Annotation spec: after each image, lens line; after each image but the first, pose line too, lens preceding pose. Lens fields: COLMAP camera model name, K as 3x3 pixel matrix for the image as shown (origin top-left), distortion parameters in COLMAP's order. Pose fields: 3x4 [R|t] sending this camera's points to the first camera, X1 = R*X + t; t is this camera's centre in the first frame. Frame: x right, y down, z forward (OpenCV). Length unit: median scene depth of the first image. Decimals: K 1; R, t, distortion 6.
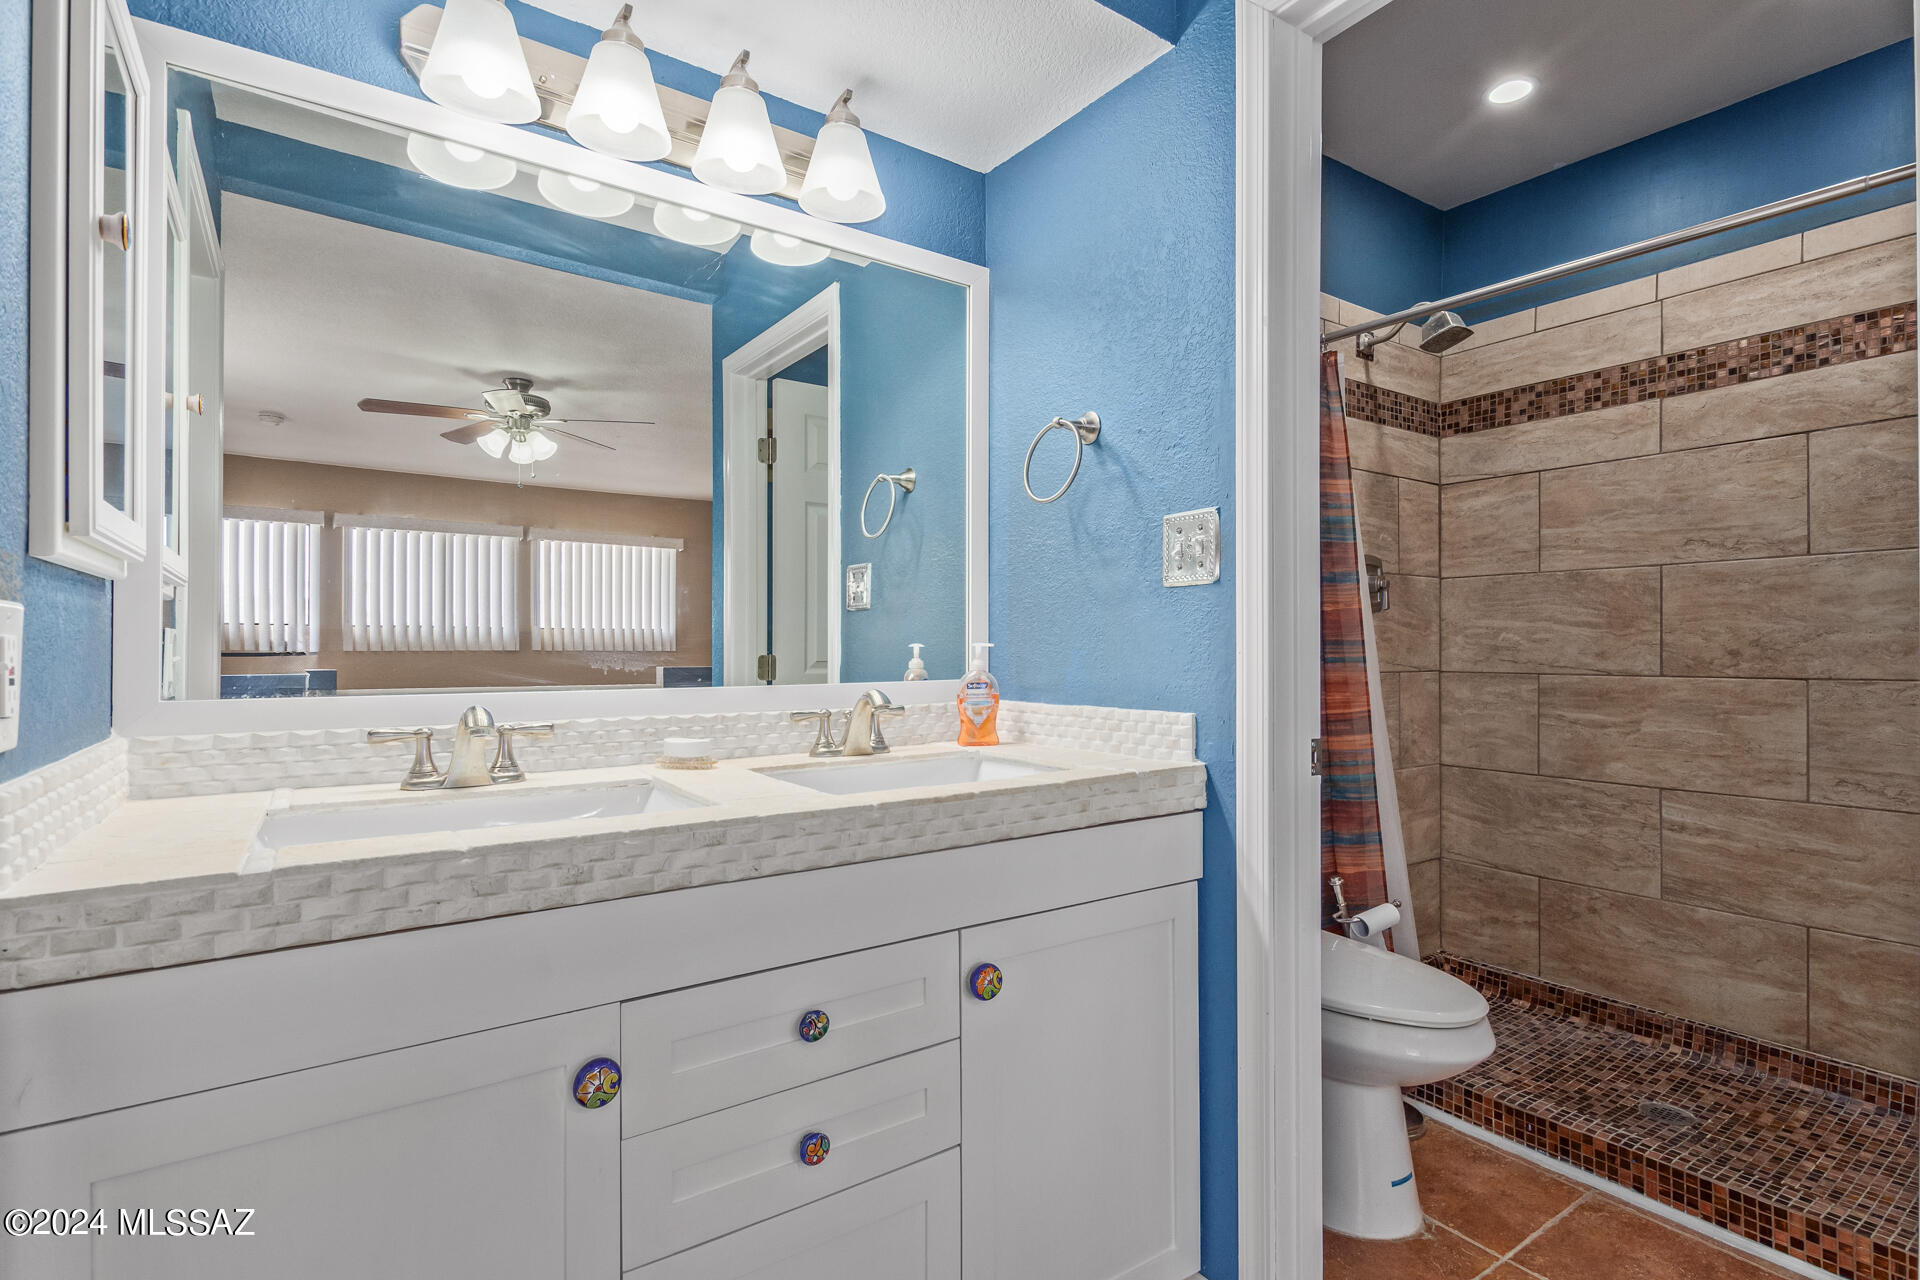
lens RADIAL K [[922.9, 0, 960.9], [0, 922.9, 638.7], [0, 0, 1]] dist [-0.000718, -0.002069]
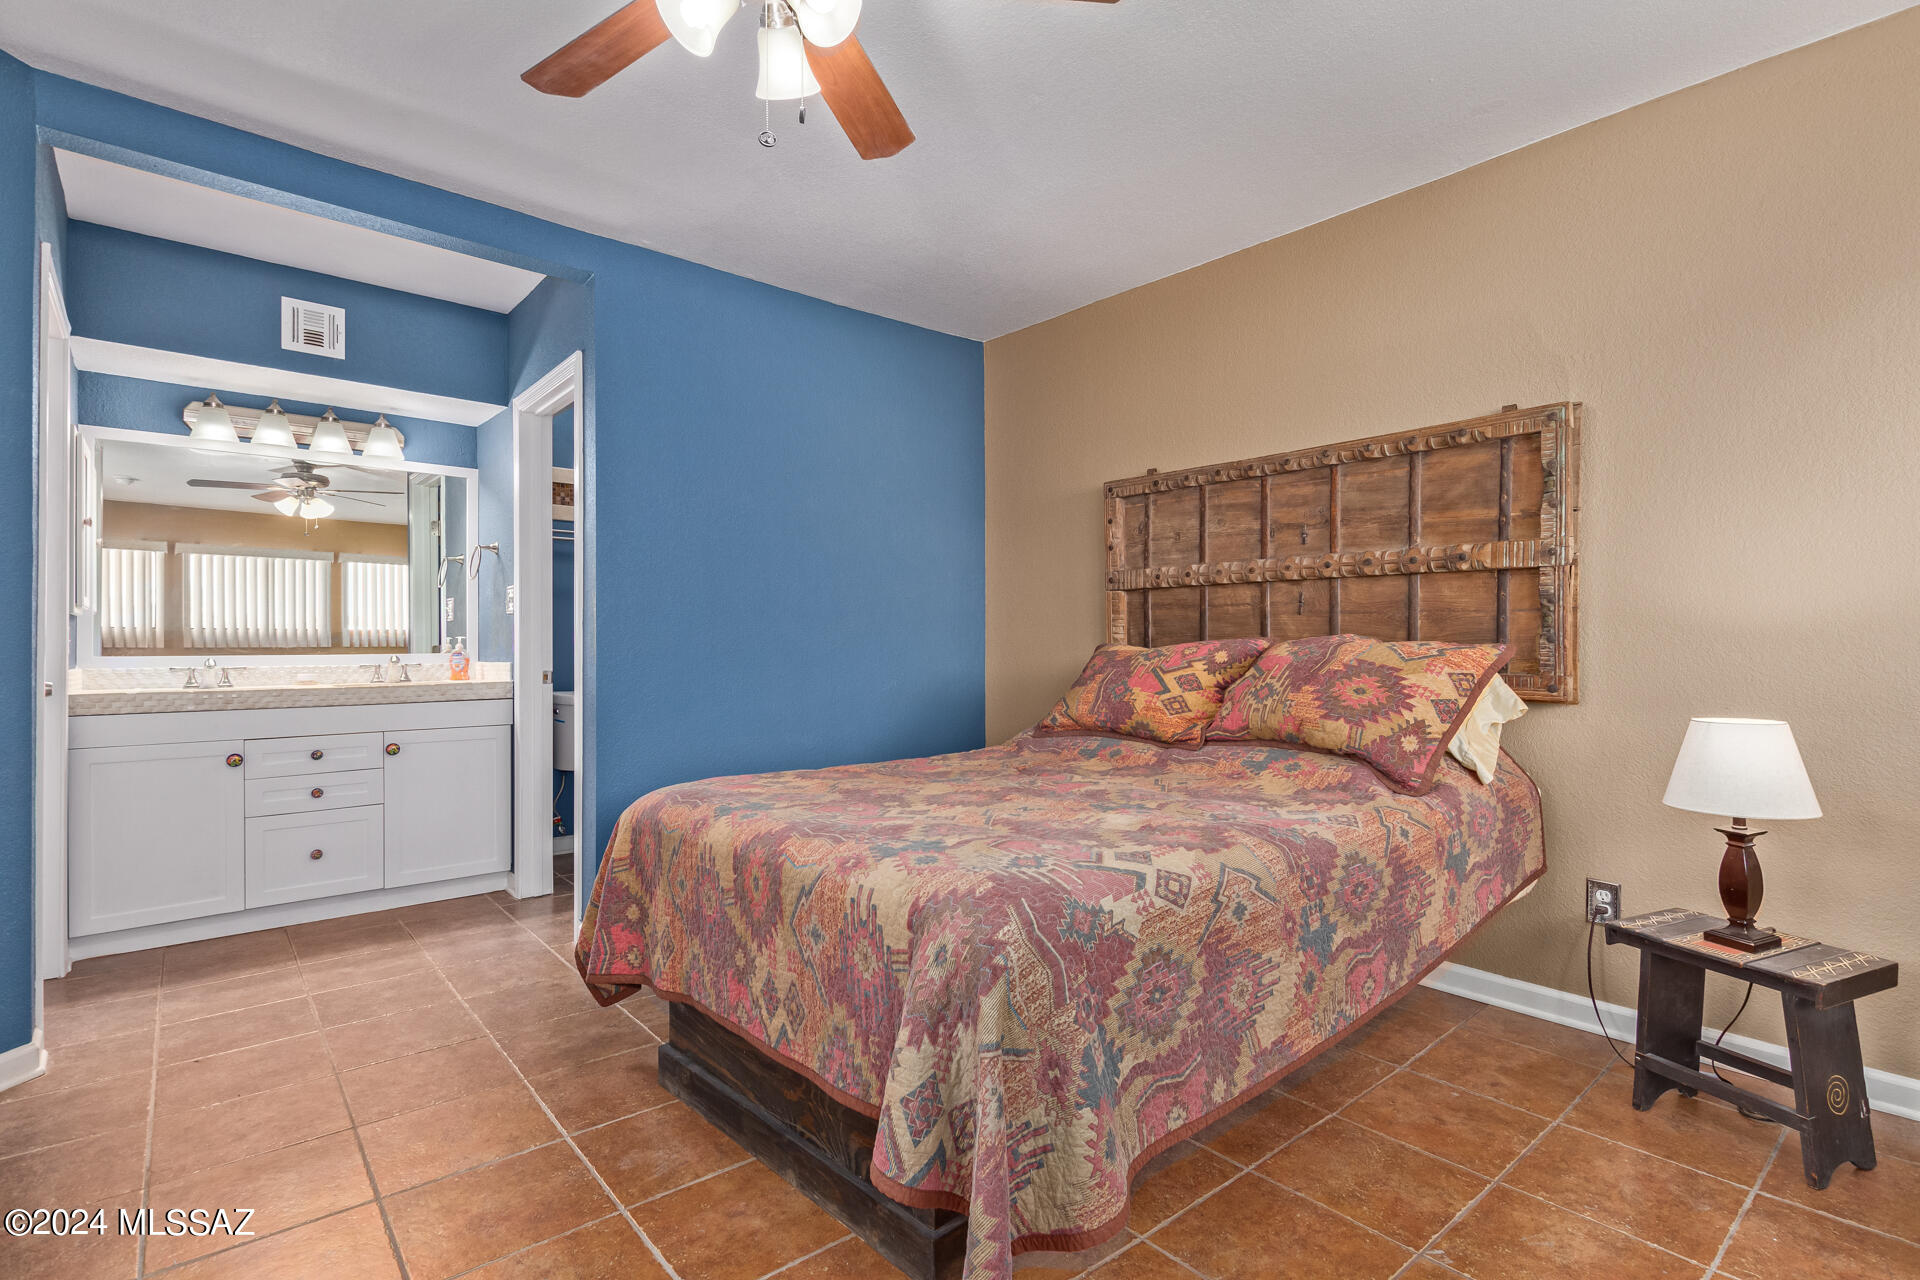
lens RADIAL K [[922.9, 0, 966.6], [0, 922.9, 647.4], [0, 0, 1]] dist [-0.000718, -0.002069]
pose [[0.994723, -0.003007, 0.102550, 0.420036], [0.002169, 0.999963, 0.008281, 0.005177], [-0.102571, -0.008015, 0.994693, -0.578206]]
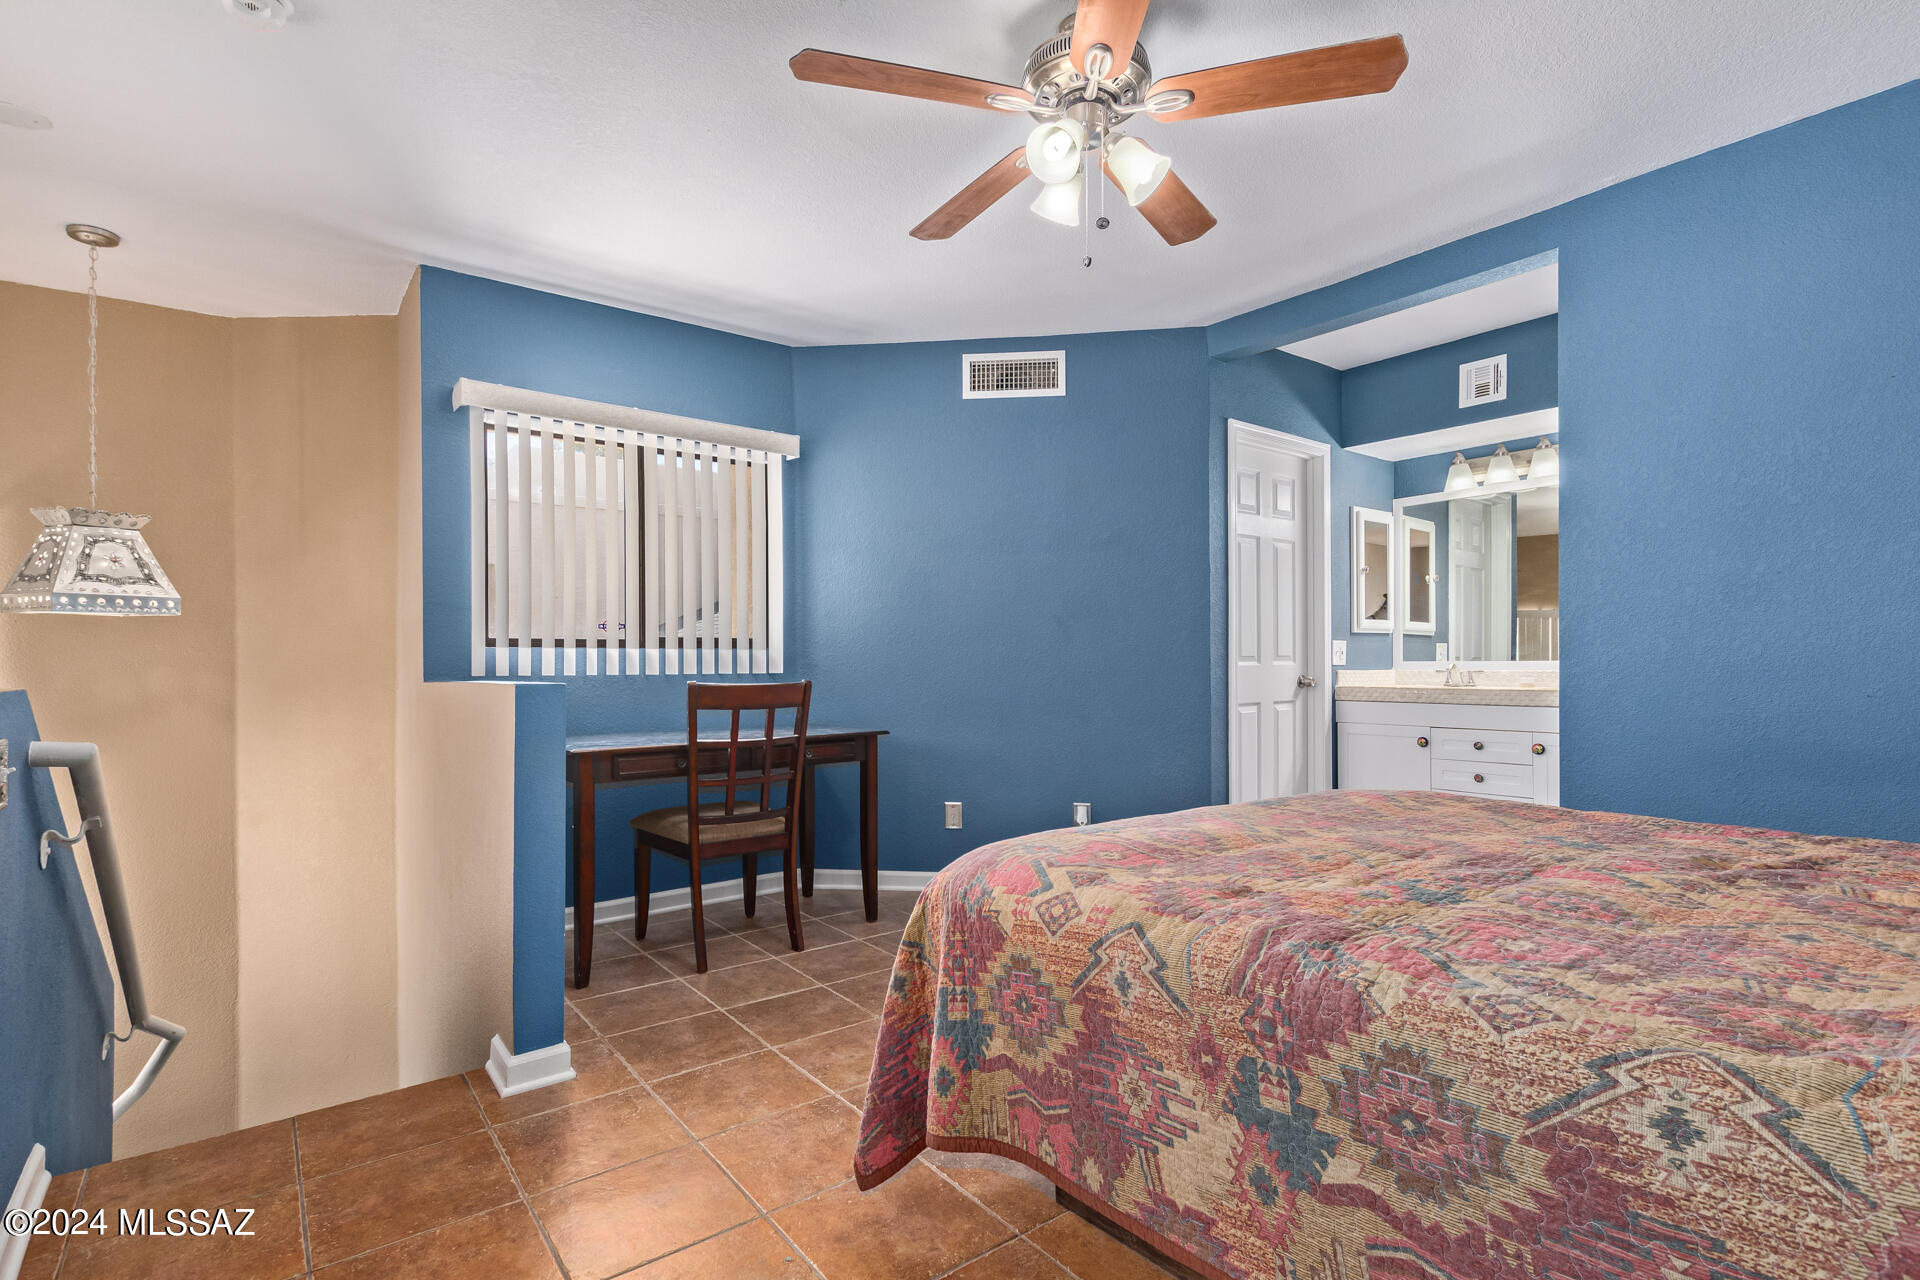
lens RADIAL K [[922.9, 0, 971.8], [0, 922.9, 655.2], [0, 0, 1]] dist [-0.000718, -0.002069]
pose [[0.055160, -0.005777, -0.998461, 0.832540], [0.012913, 0.999904, -0.005072, 0.009460], [0.998394, -0.012613, 0.055230, -0.303635]]
